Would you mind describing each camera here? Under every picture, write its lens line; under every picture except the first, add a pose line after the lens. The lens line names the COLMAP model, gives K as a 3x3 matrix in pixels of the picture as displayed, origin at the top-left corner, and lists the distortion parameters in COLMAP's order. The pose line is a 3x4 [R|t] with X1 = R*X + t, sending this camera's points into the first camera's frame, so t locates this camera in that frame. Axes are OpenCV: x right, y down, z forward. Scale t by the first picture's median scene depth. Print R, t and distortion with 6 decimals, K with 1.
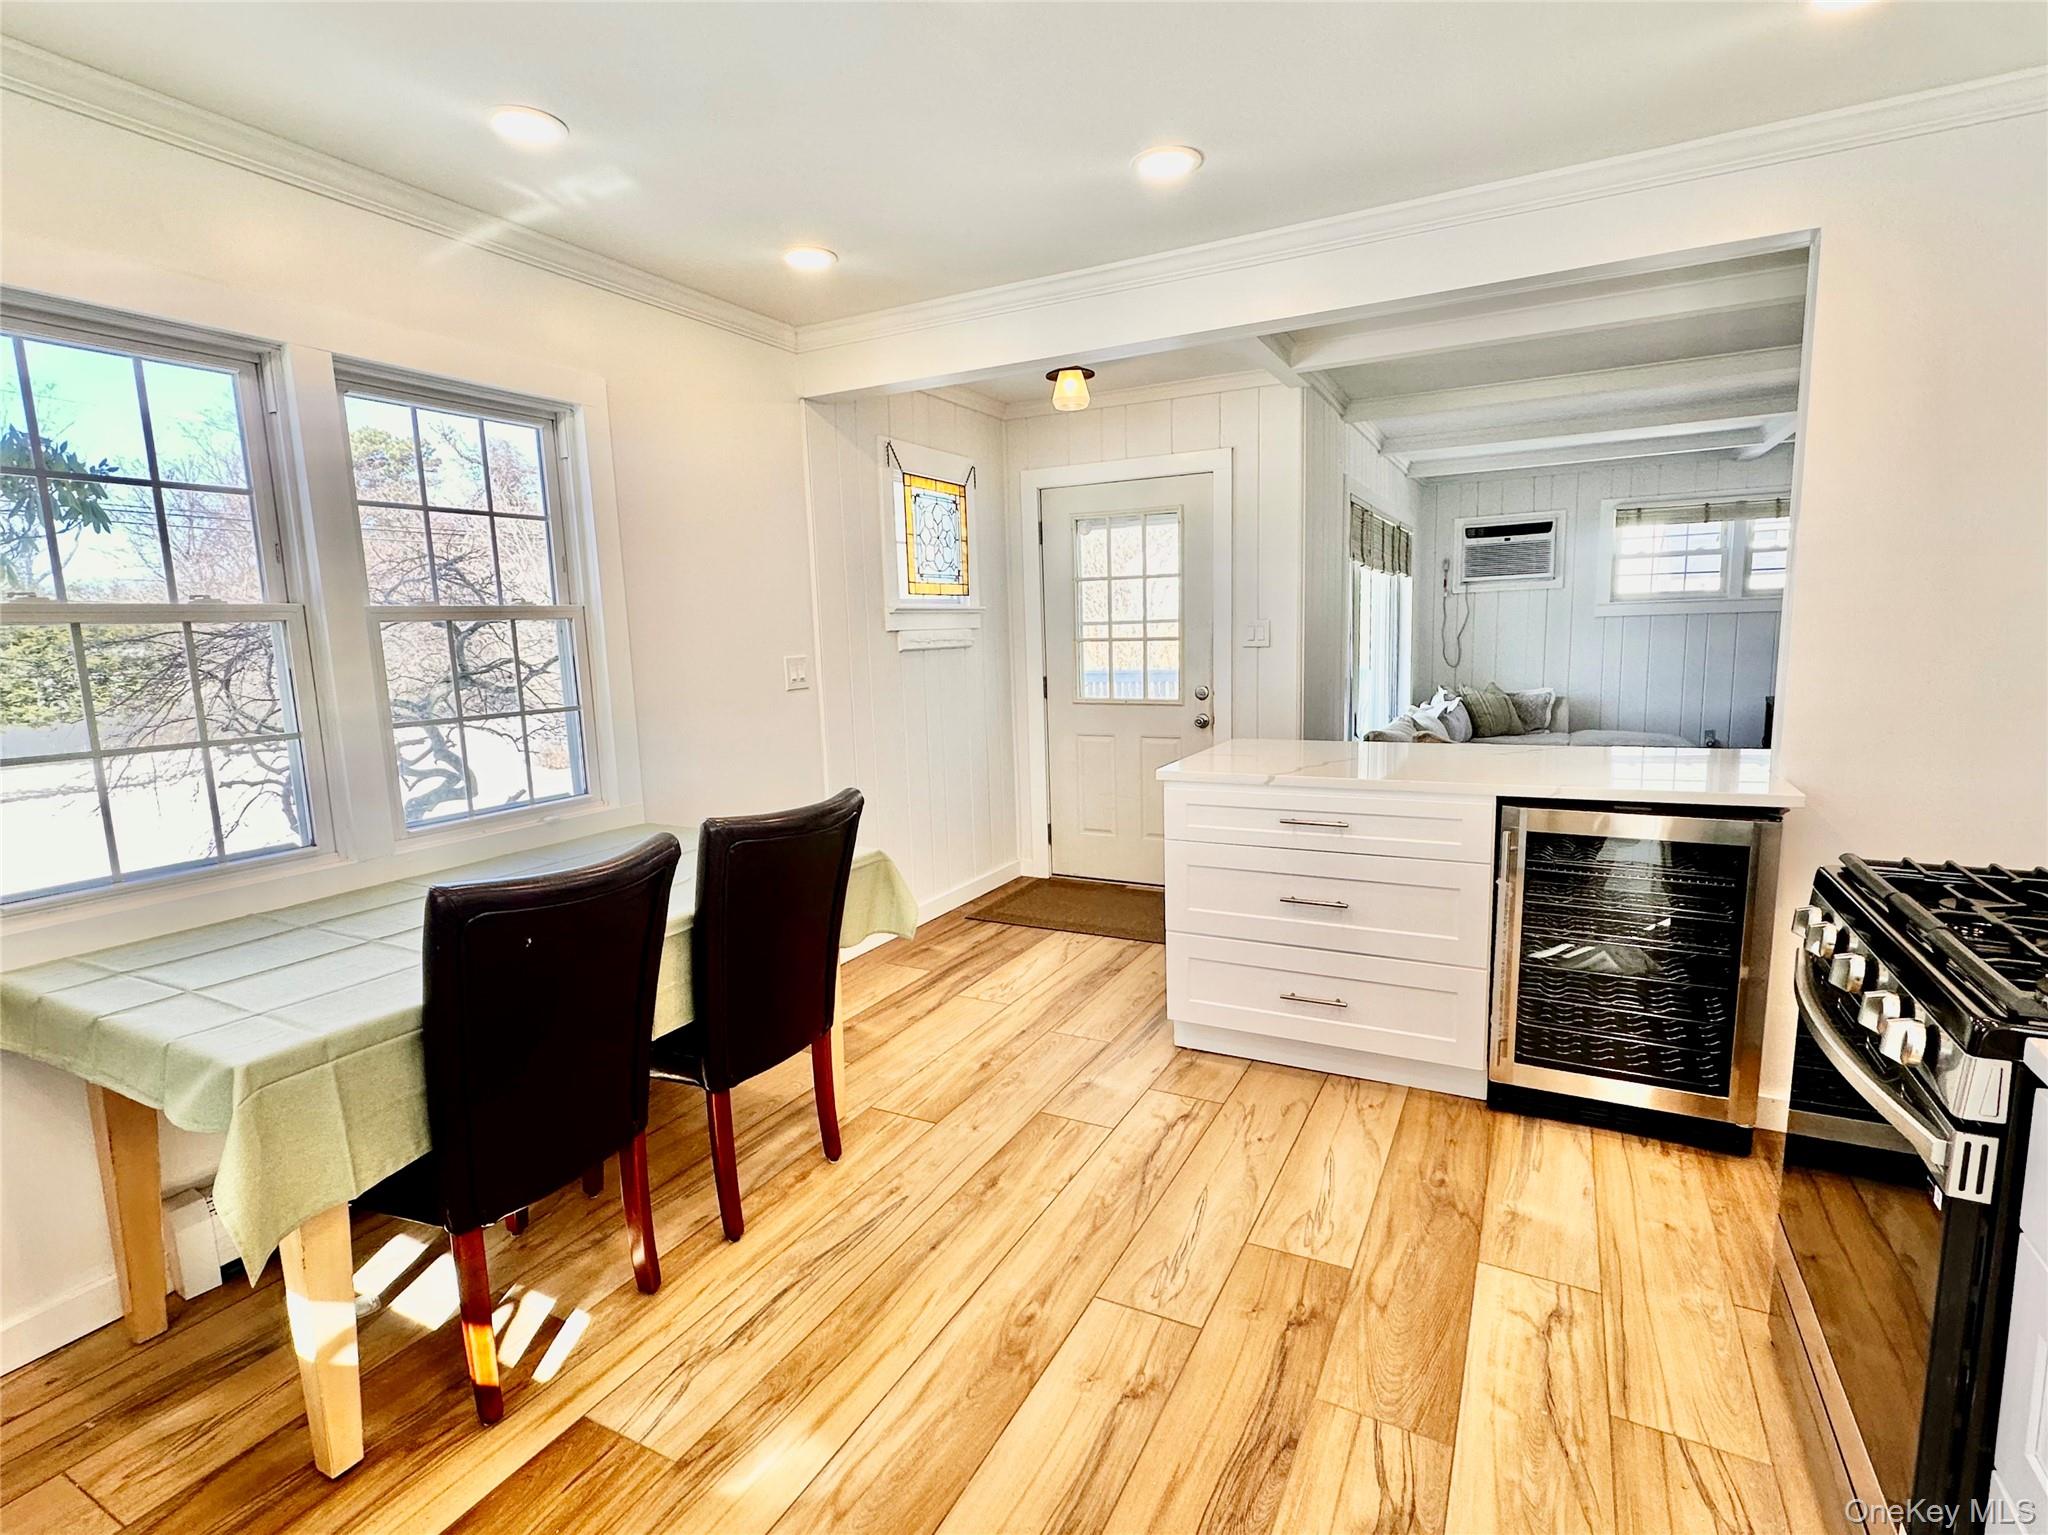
lens RADIAL K [[971.2, 0, 1027.1], [0, 971.2, 764.6], [0, 0, 1]] dist [0.001839, 0.000178]
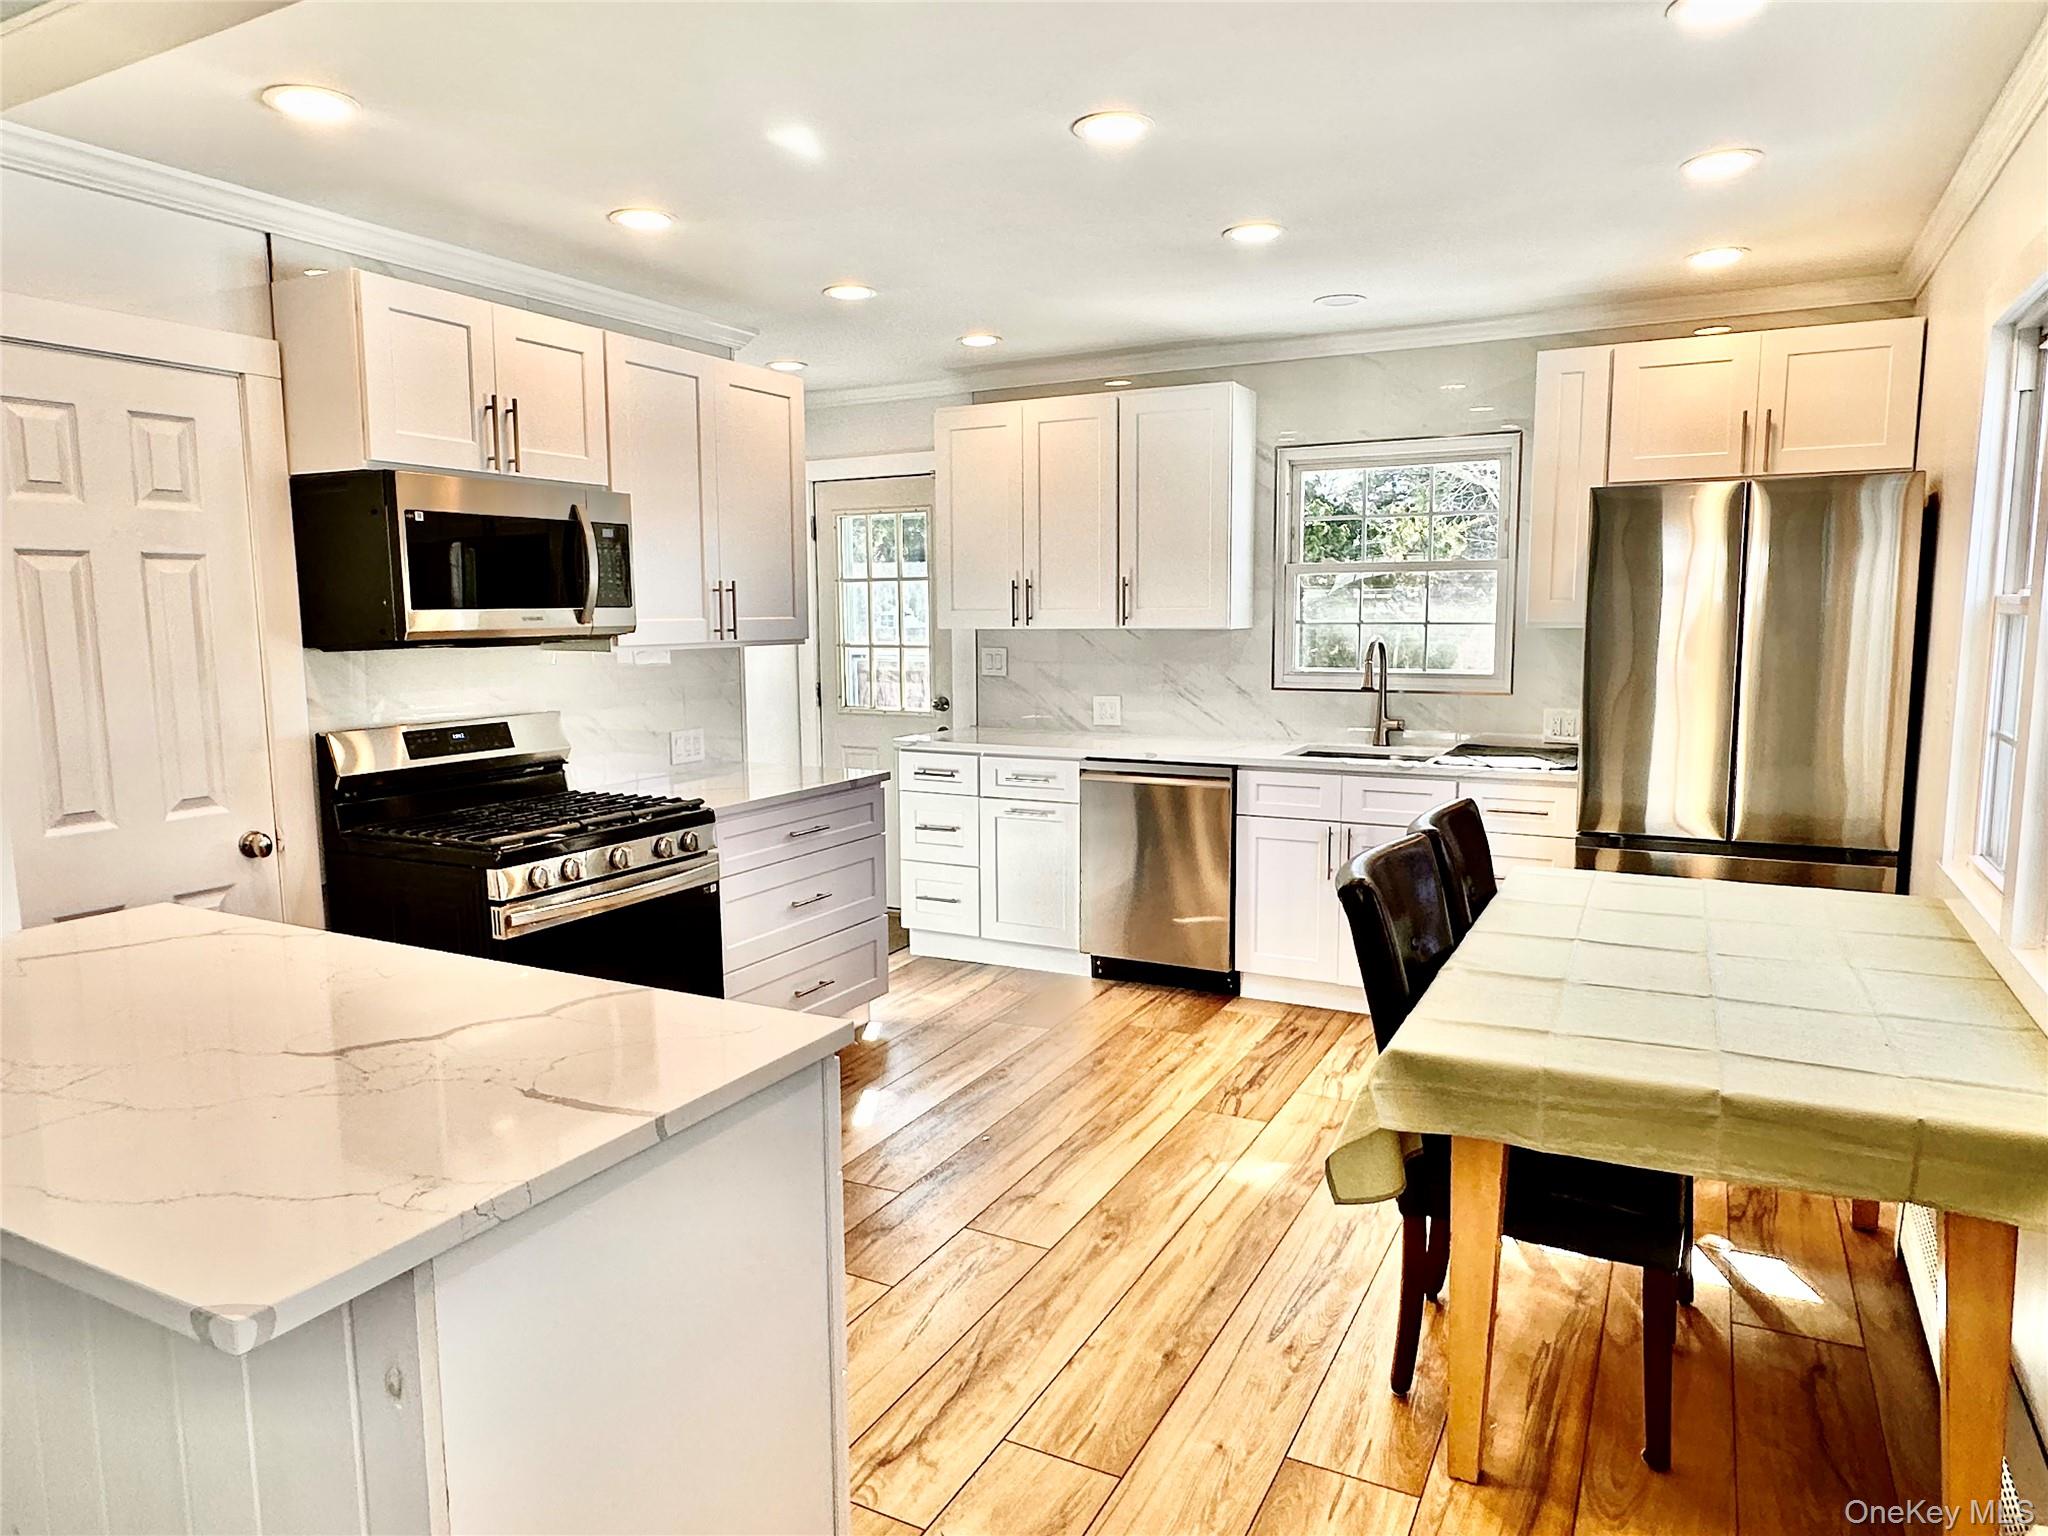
lens RADIAL K [[1322.5, 0, 1031.6], [0, 1322.5, 769.0], [0, 0, 1]] dist [0.004000, -0.001636]
pose [[-0.999178, 0.040203, -0.005144, 0.075027], [0.037439, 0.964116, 0.262827, -0.383823], [0.015526, 0.262418, -0.964829, 2.291536]]
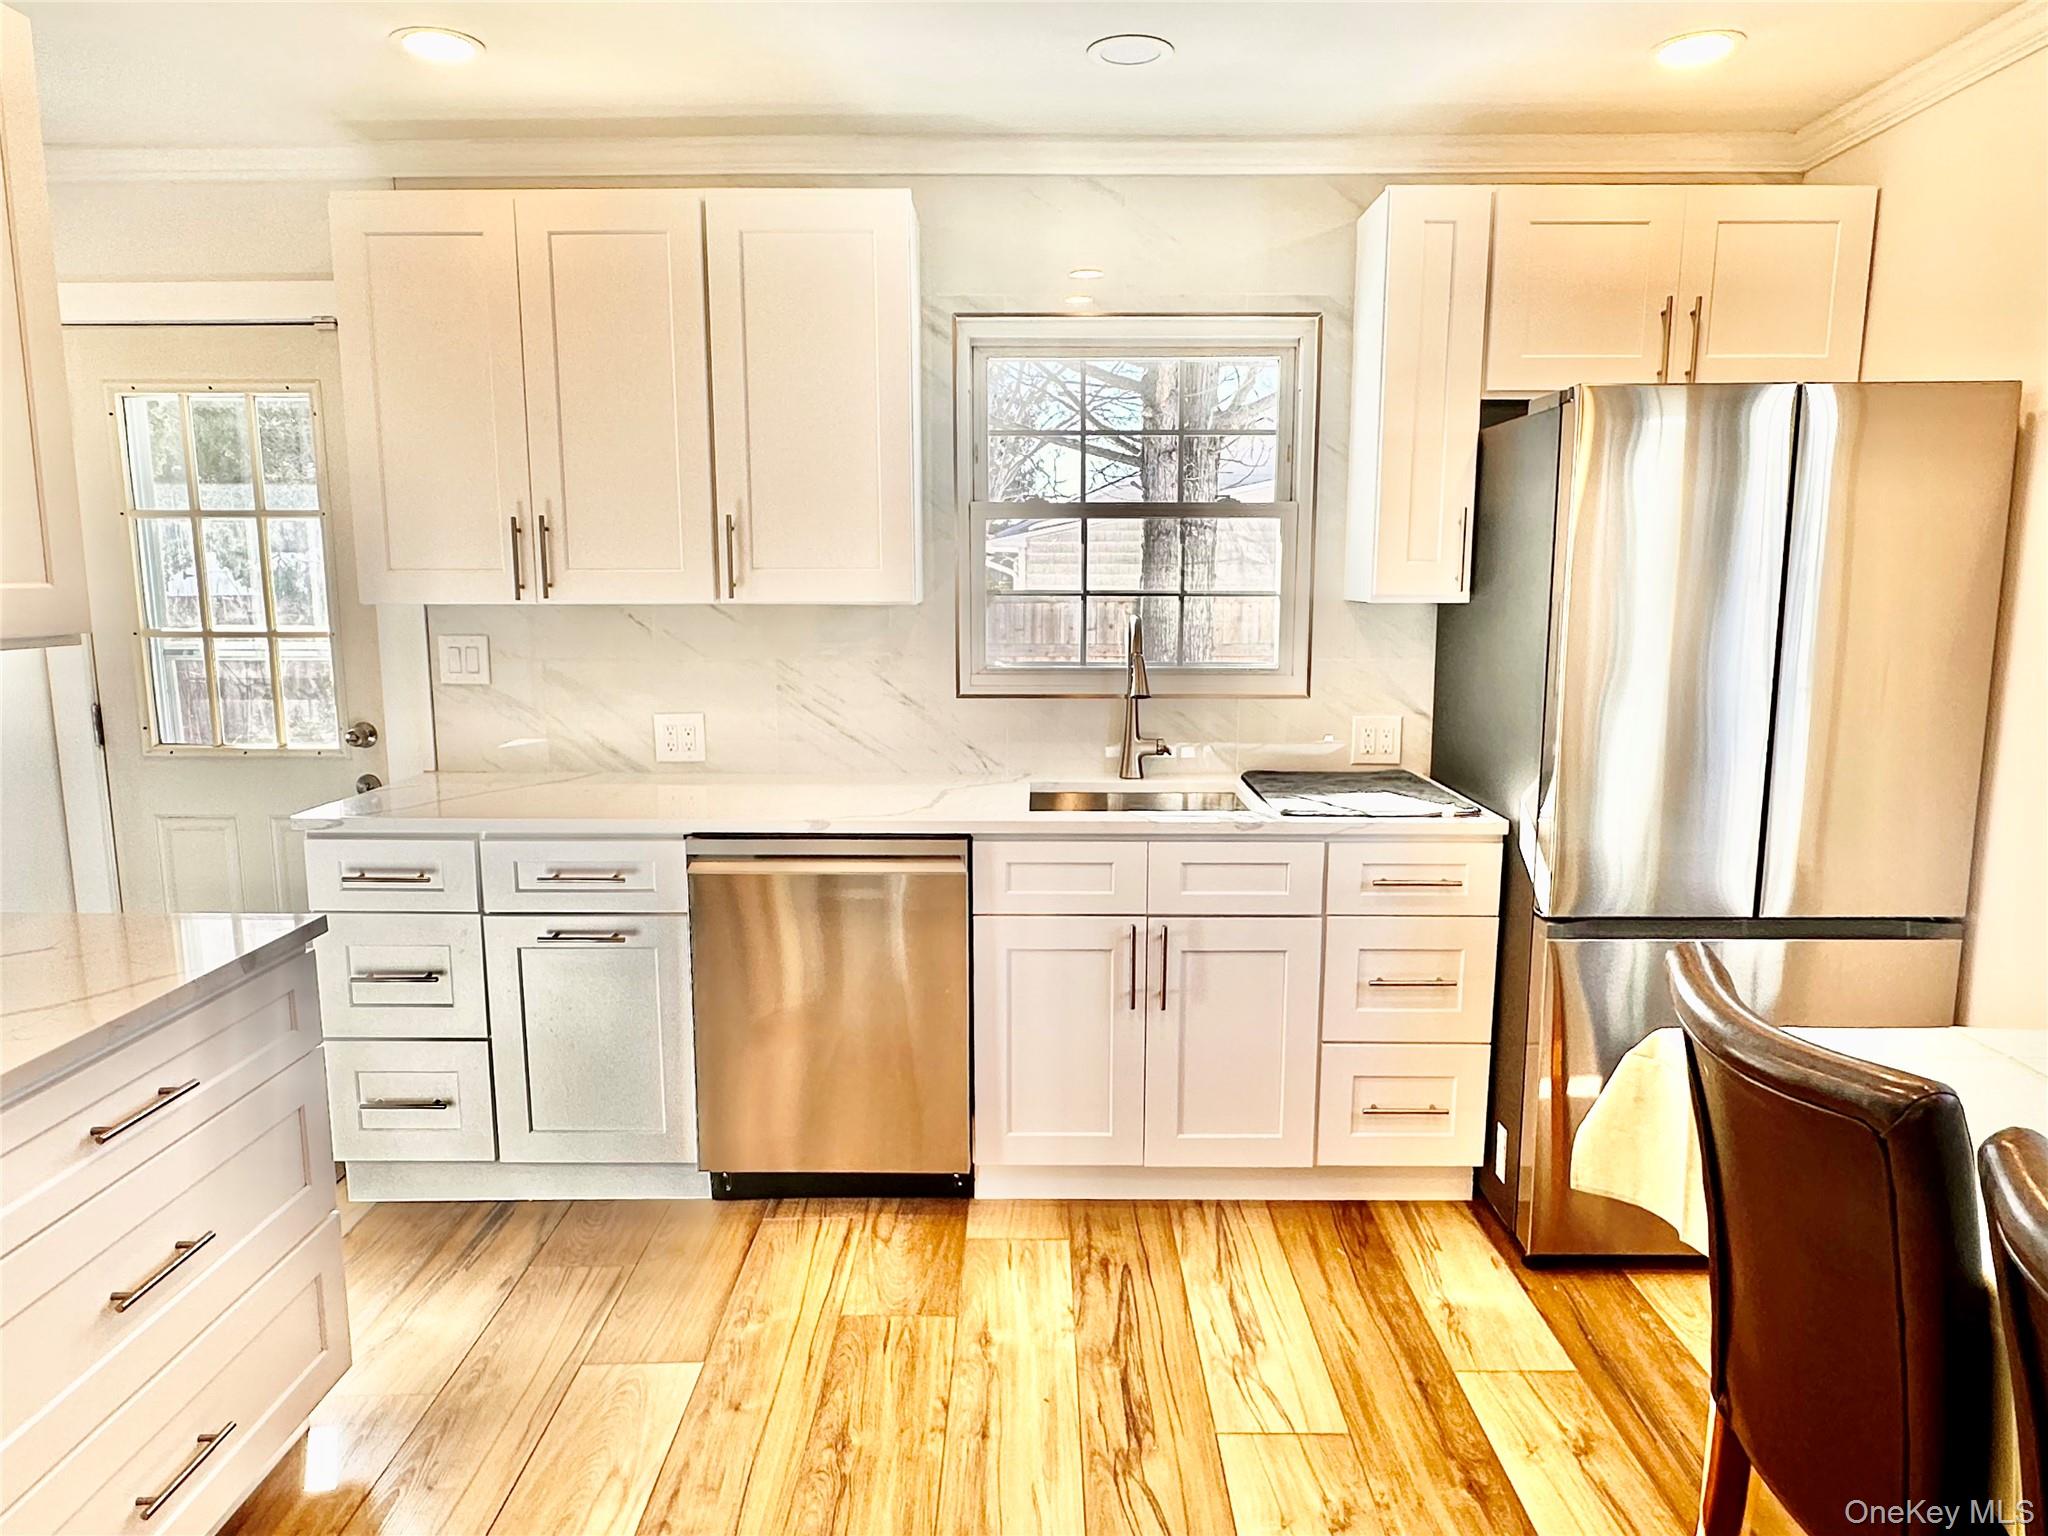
lens RADIAL K [[1322.5, 0, 1025.6], [0, 1322.5, 778.7], [0, 0, 1]] dist [0.004000, -0.001636]
pose [[-0.884623, 0.104029, -0.454555, 0.281181], [-0.038912, 0.954930, 0.294270, -0.232244], [0.464681, 0.278006, -0.840705, 1.228522]]
